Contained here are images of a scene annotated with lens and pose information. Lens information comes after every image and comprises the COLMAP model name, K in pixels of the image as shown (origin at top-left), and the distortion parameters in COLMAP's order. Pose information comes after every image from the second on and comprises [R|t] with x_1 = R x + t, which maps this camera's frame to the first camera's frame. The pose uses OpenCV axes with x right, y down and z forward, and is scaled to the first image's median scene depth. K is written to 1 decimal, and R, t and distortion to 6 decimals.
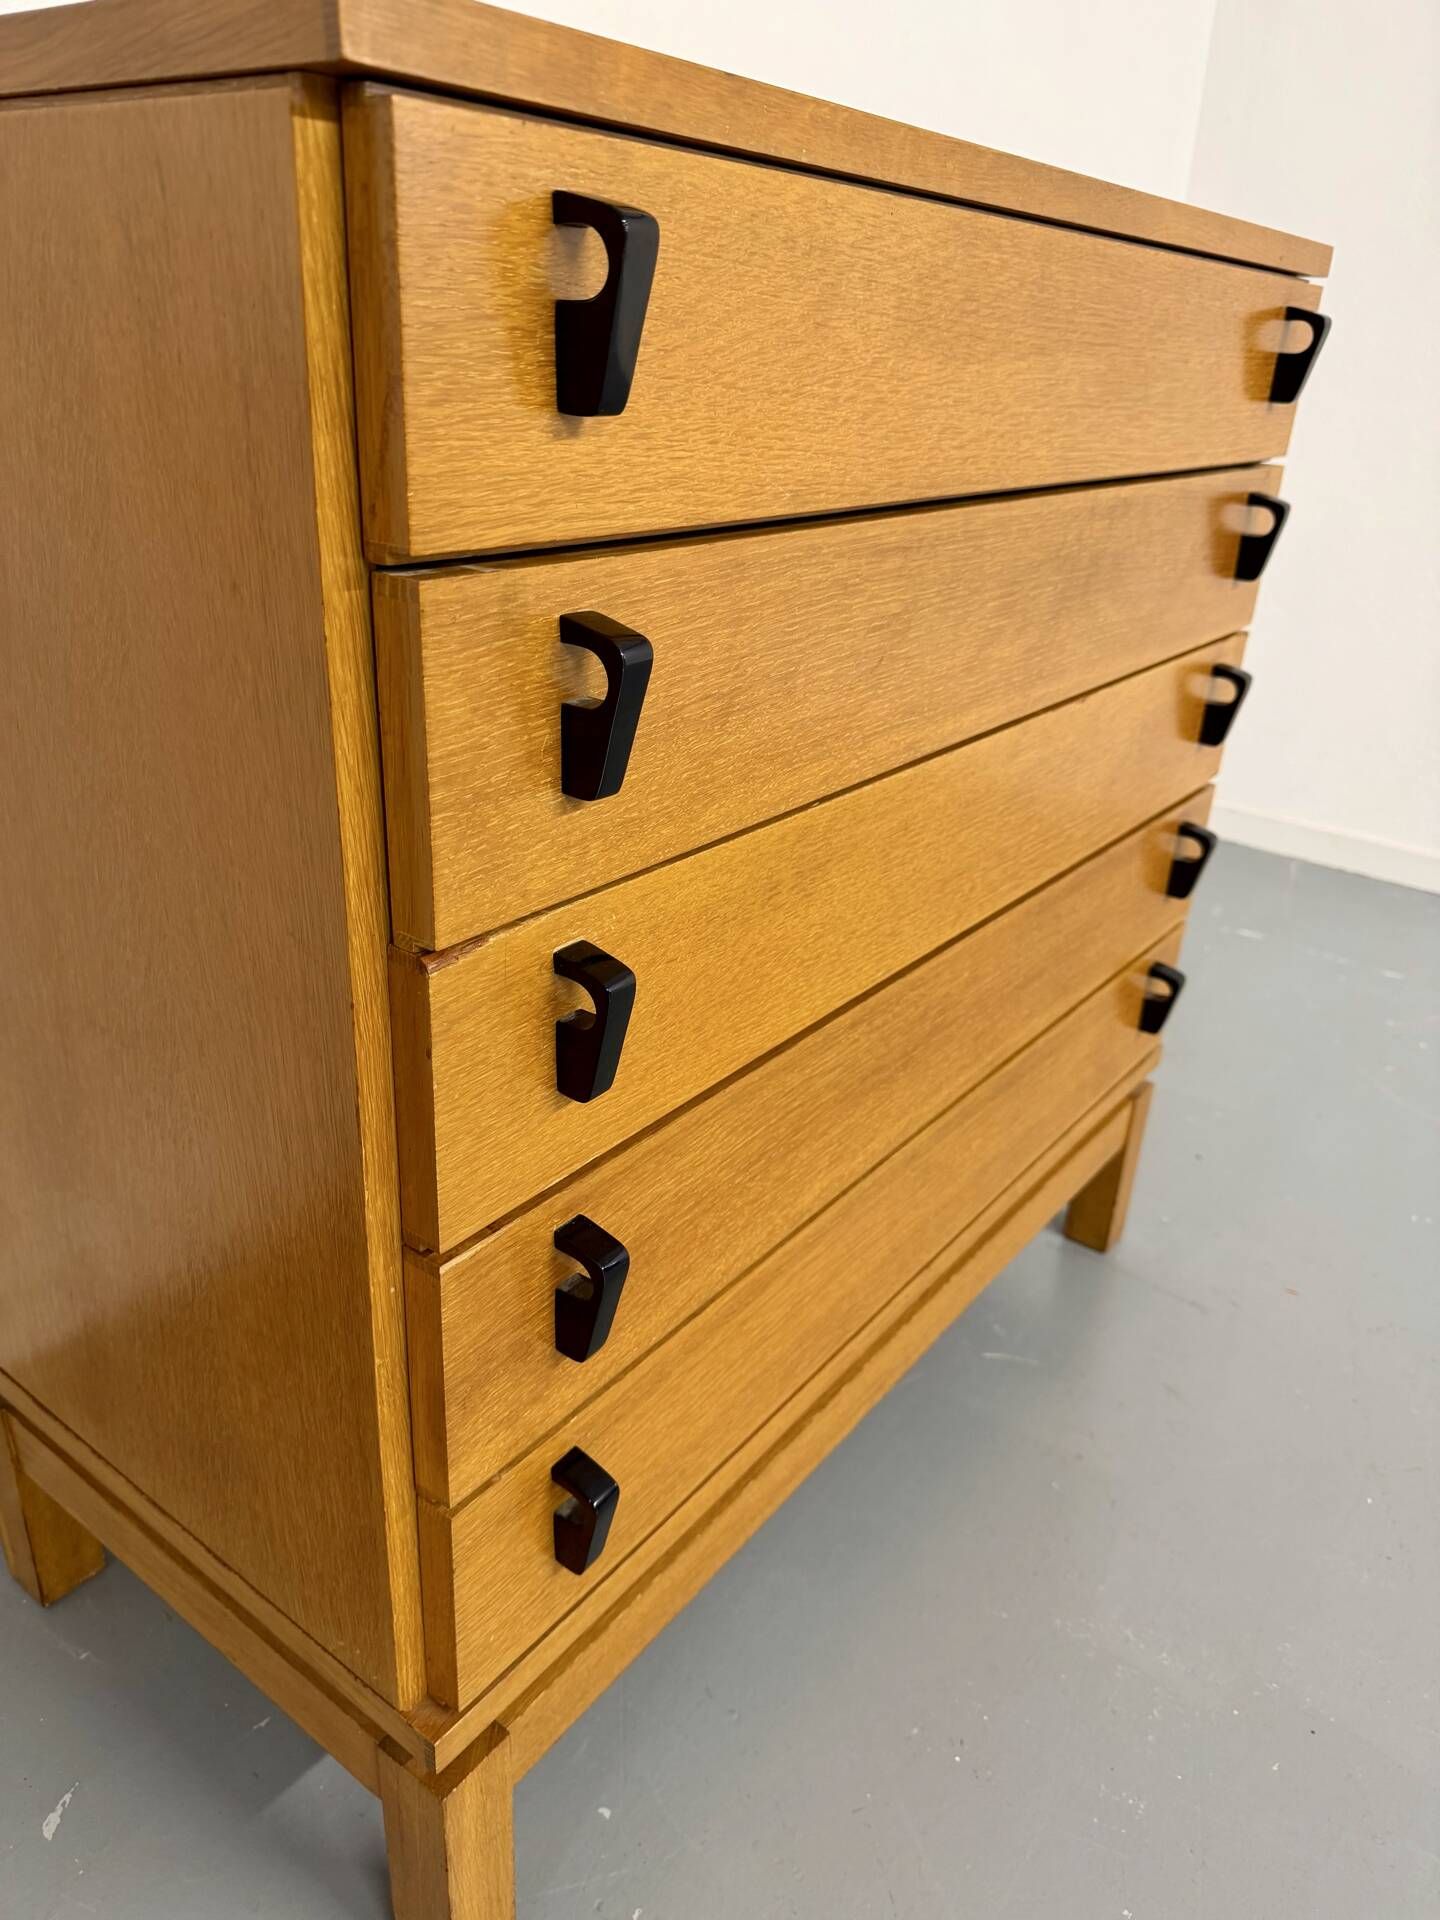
lens RADIAL K [[1356.8, 0, 716.0], [0, 1356.8, 958.3], [0, 0, 1]] dist [0.137626, -0.229826]
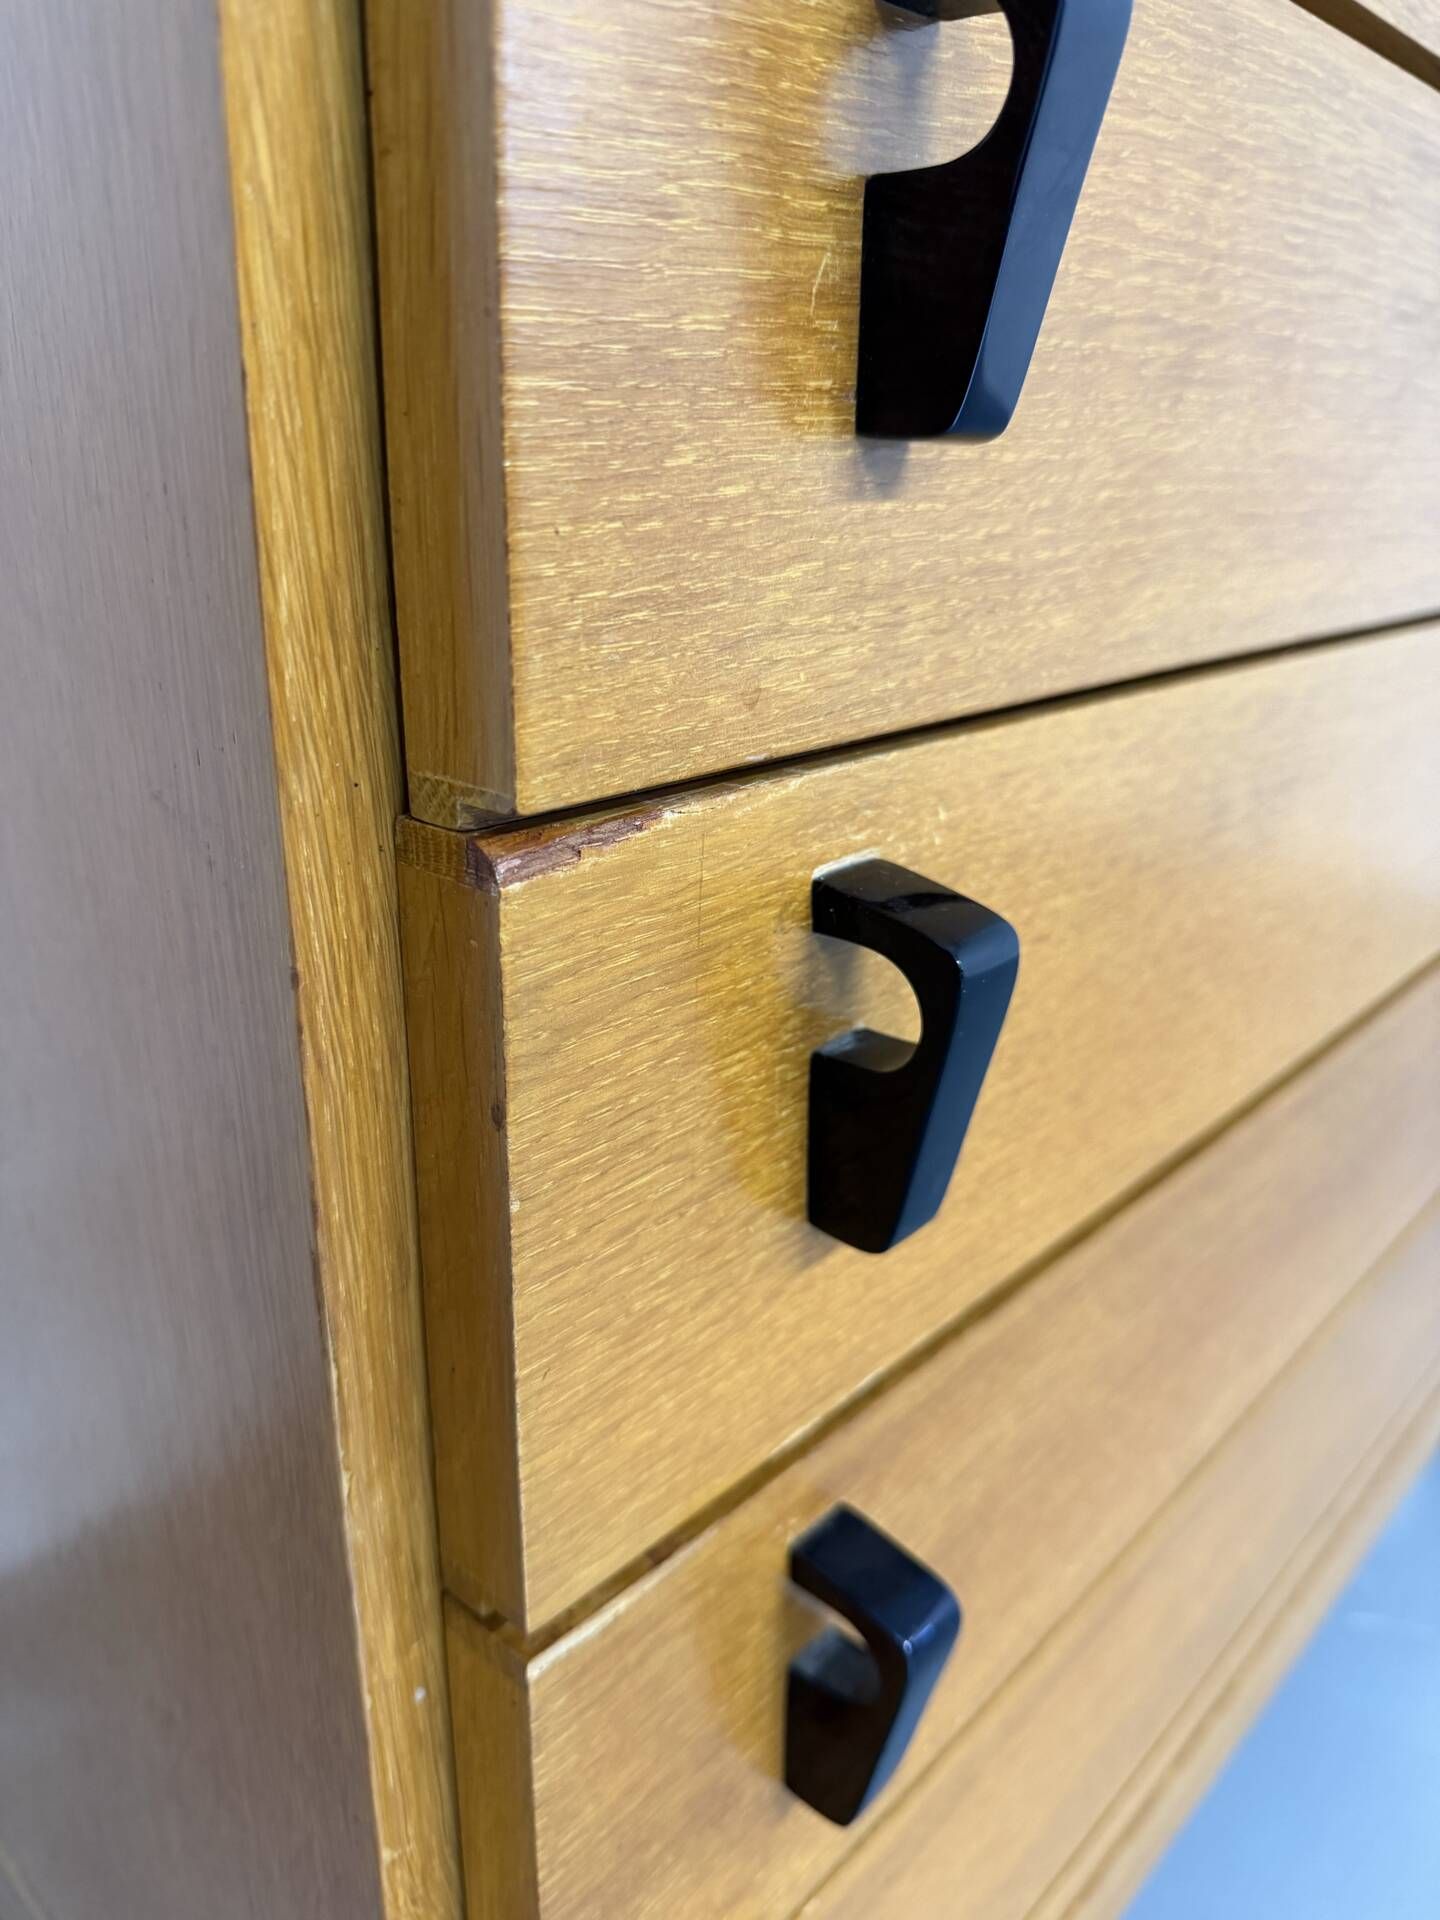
lens RADIAL K [[1356.5, 0, 667.8], [0, 1356.5, 962.1], [0, 0, 1]] dist [0.127581, -0.233331]
pose [[0.991478, 0.000942, -0.130271, -0.106884], [-0.011415, 0.996756, -0.079670, 0.052157], [0.129773, 0.080478, 0.988272, 0.581978]]
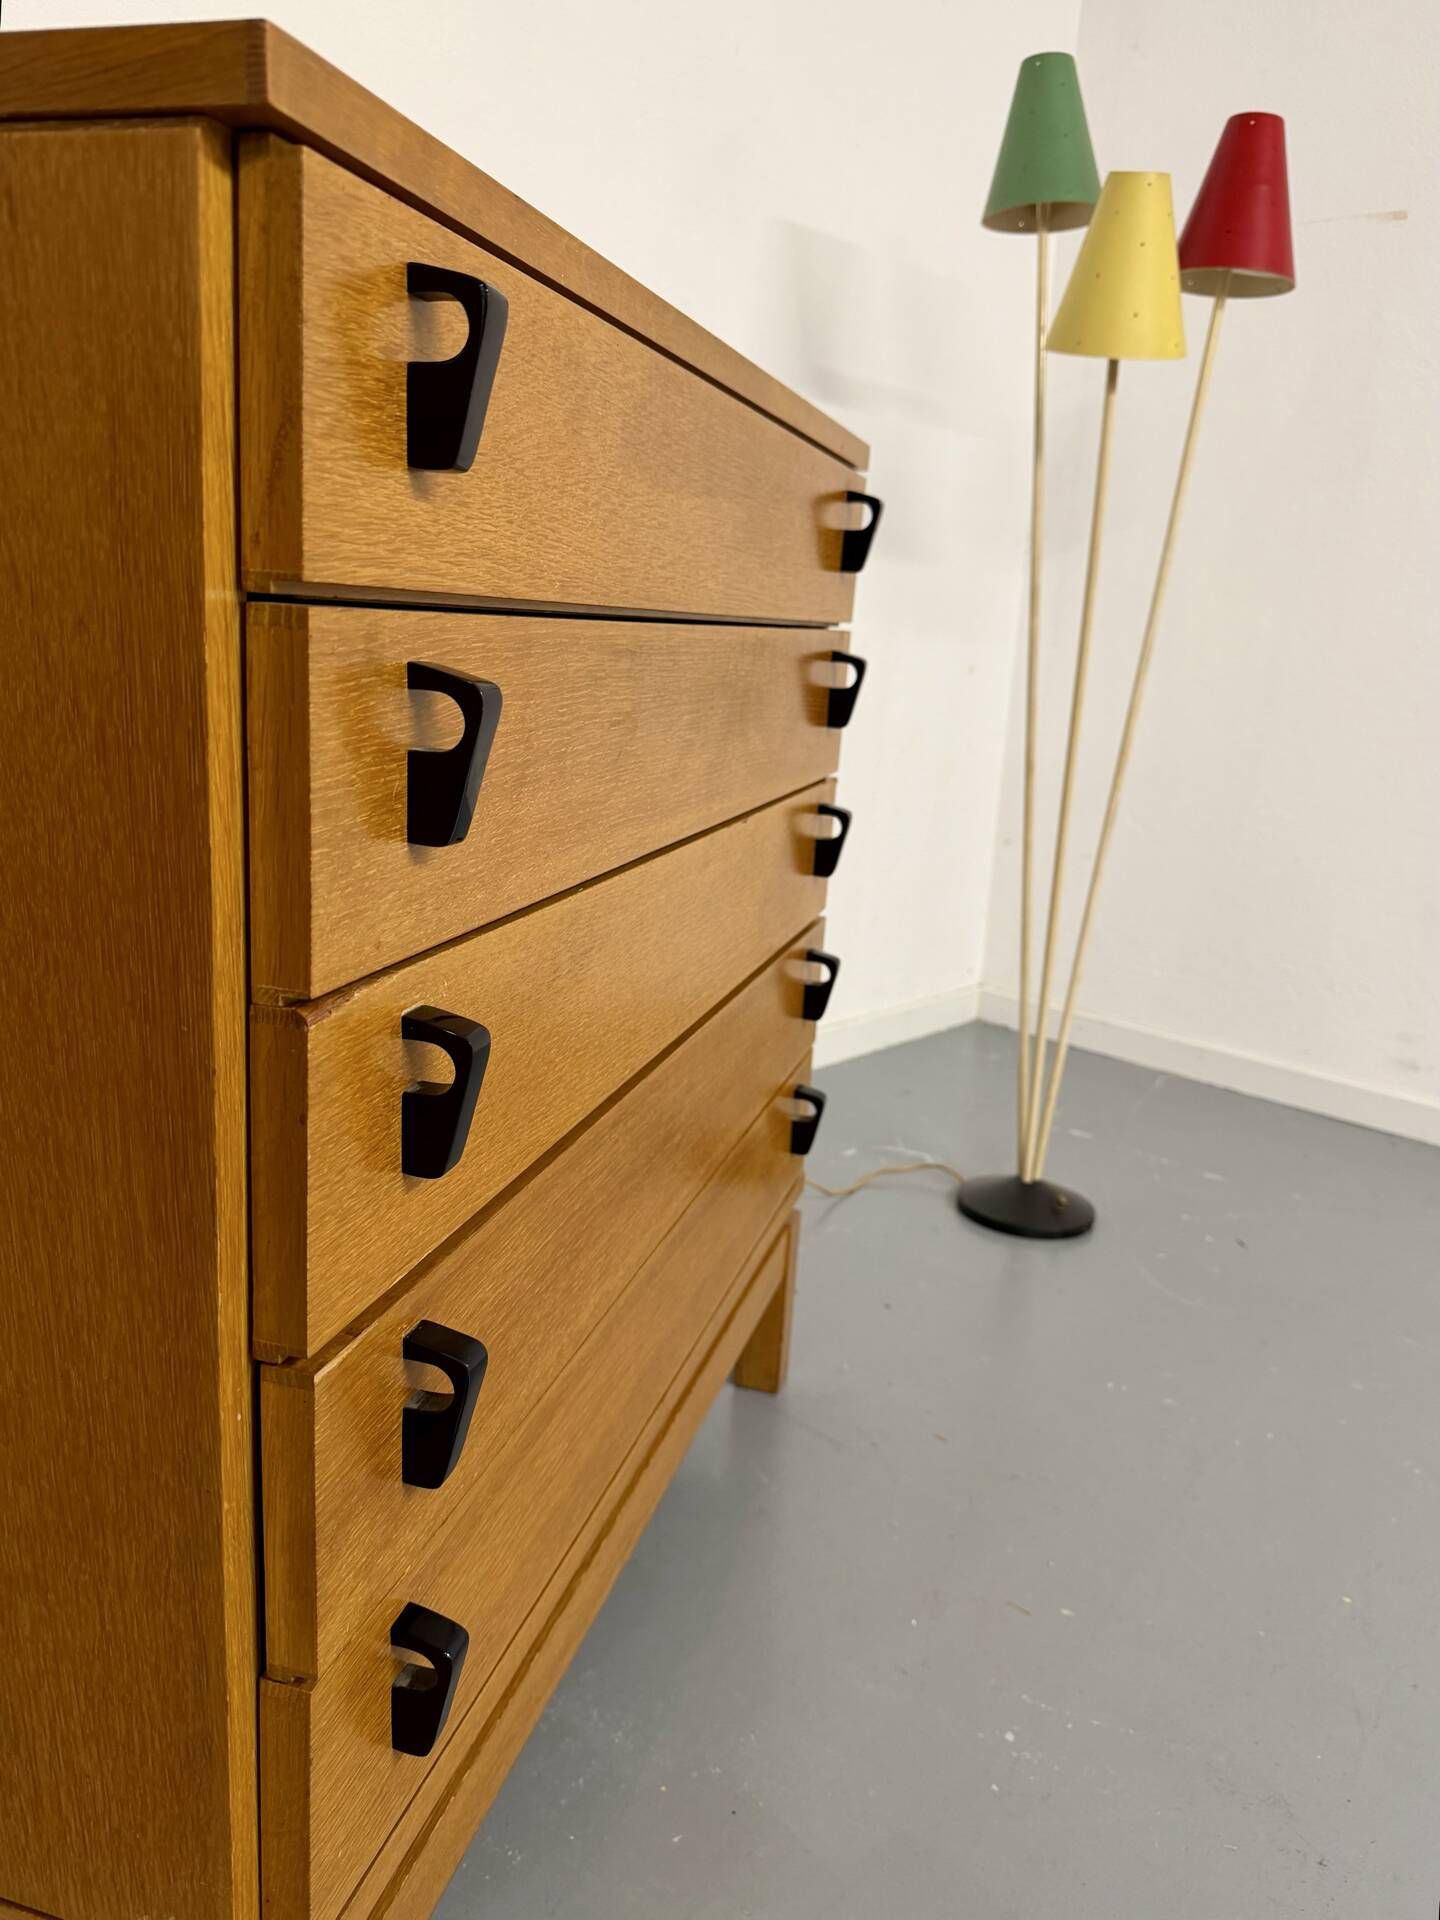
lens RADIAL K [[1431.9, 0, 720.0], [0, 1431.9, 960.0], [0, 0, 1]] dist [0.130122, -0.230902]
pose [[0.931256, -0.075169, 0.356527, -0.261728], [0.134339, 0.980388, -0.144194, 0.130052], [-0.338696, 0.182177, 0.923091, -0.015099]]
